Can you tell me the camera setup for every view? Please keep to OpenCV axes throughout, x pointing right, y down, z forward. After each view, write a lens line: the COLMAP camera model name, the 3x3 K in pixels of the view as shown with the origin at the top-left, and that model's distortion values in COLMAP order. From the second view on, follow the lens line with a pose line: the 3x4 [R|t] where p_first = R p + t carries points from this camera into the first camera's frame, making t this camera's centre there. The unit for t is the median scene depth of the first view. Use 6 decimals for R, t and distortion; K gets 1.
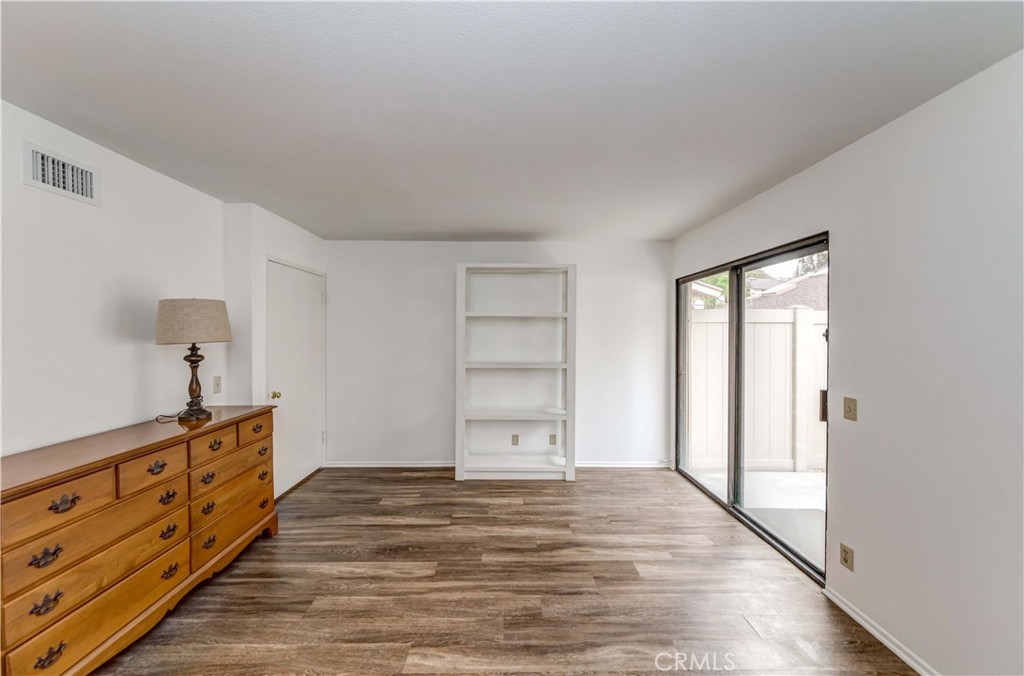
lens RADIAL K [[365.3, 0, 506.4], [0, 365.3, 334.8], [0, 0, 1]] dist [-0.000575, -0.000022]
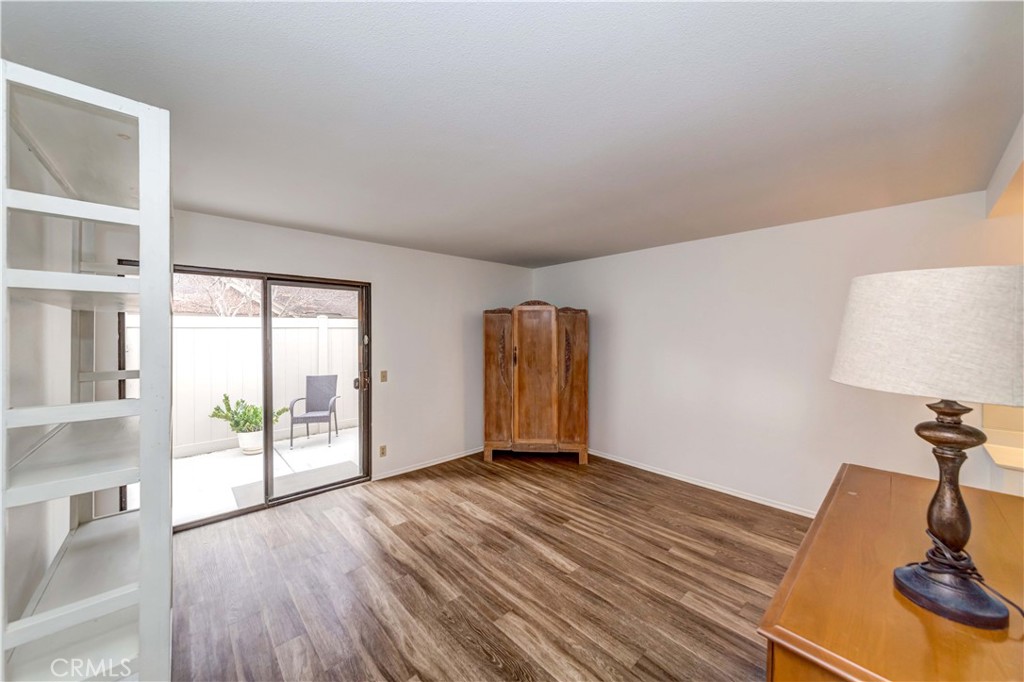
lens RADIAL K [[371.7, 0, 498.6], [0, 371.7, 329.8], [0, 0, 1]] dist [0.000665, -0.000038]
pose [[-0.666822, 0.002239, 0.745214, -0.875965], [0.001988, 0.999997, -0.001226, -0.043162], [-0.745215, 0.000664, -0.666824, 1.646803]]
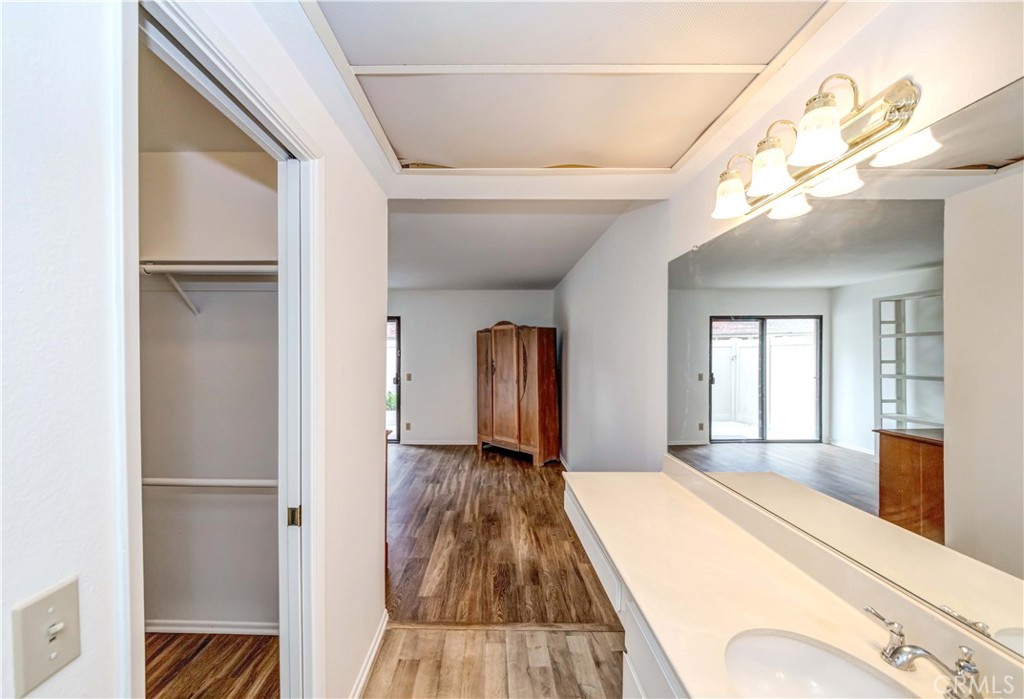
lens RADIAL K [[382.0, 0, 486.9], [0, 382.0, 355.6], [0, 0, 1]] dist [0.000069, -0.000182]
pose [[0.028025, -0.004650, 0.999596, -1.950576], [0.006019, 0.999972, 0.004483, 0.008003], [-0.999589, 0.005890, 0.028052, 0.219506]]
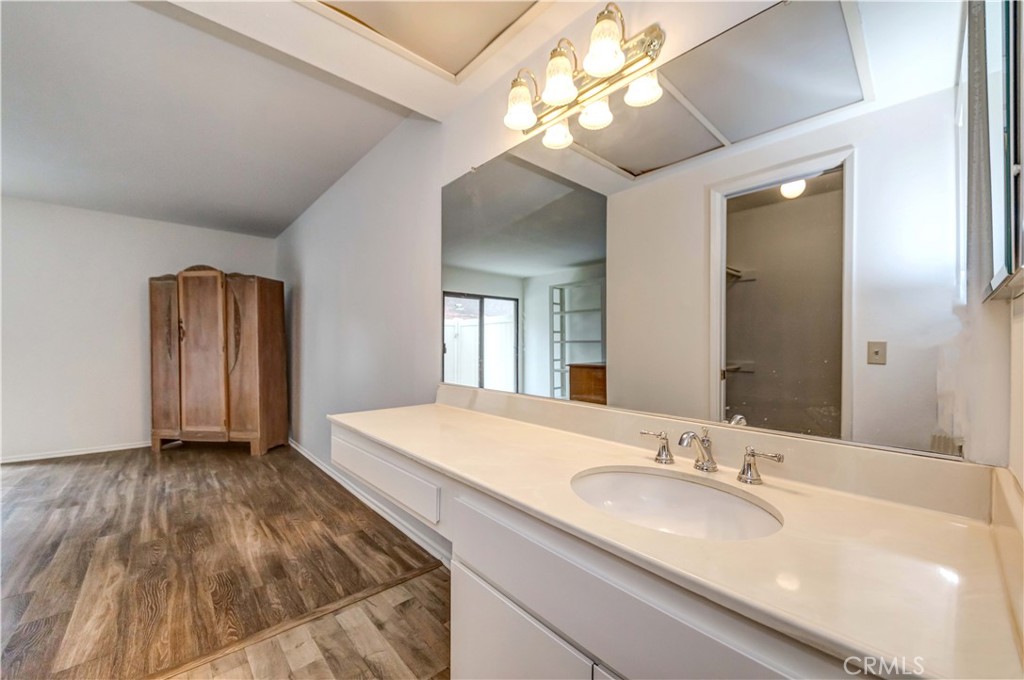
lens RADIAL K [[393.0, 0, 512.4], [0, 393.0, 354.2], [0, 0, 1]] dist [-0.016394, -0.000028]
pose [[-0.662130, -0.016643, 0.749204, -1.809044], [-0.003964, 0.999817, 0.018708, 0.166836], [-0.749378, 0.009417, -0.662075, 0.291927]]
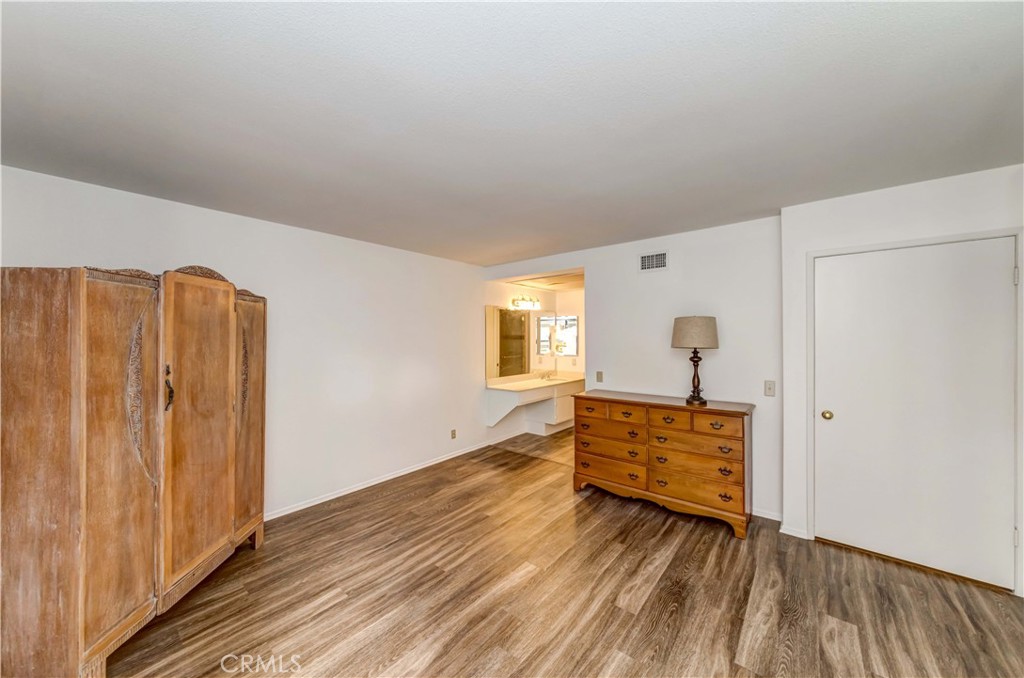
lens RADIAL K [[365.3, 0, 506.4], [0, 365.3, 335.8], [0, 0, 1]] dist [-0.000575, -0.000022]
pose [[-0.640428, -0.000698, -0.768018, 0.695929], [-0.002189, 0.999997, 0.000916, -0.026708], [0.768015, 0.002268, -0.640428, 1.389092]]
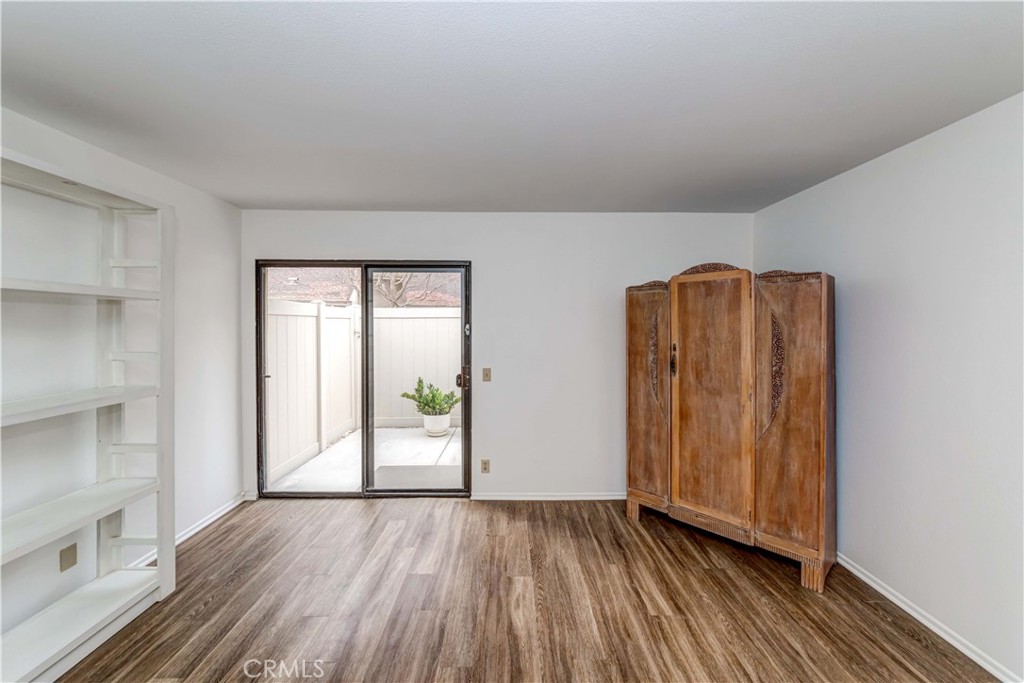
lens RADIAL K [[383.5, 0, 516.0], [0, 383.5, 325.8], [0, 0, 1]] dist [-0.009684, -0.000028]
pose [[-0.016382, -0.008956, 0.999826, -0.670103], [0.002924, 0.999955, 0.009005, -0.027358], [-0.999862, 0.003071, -0.016355, 0.779093]]
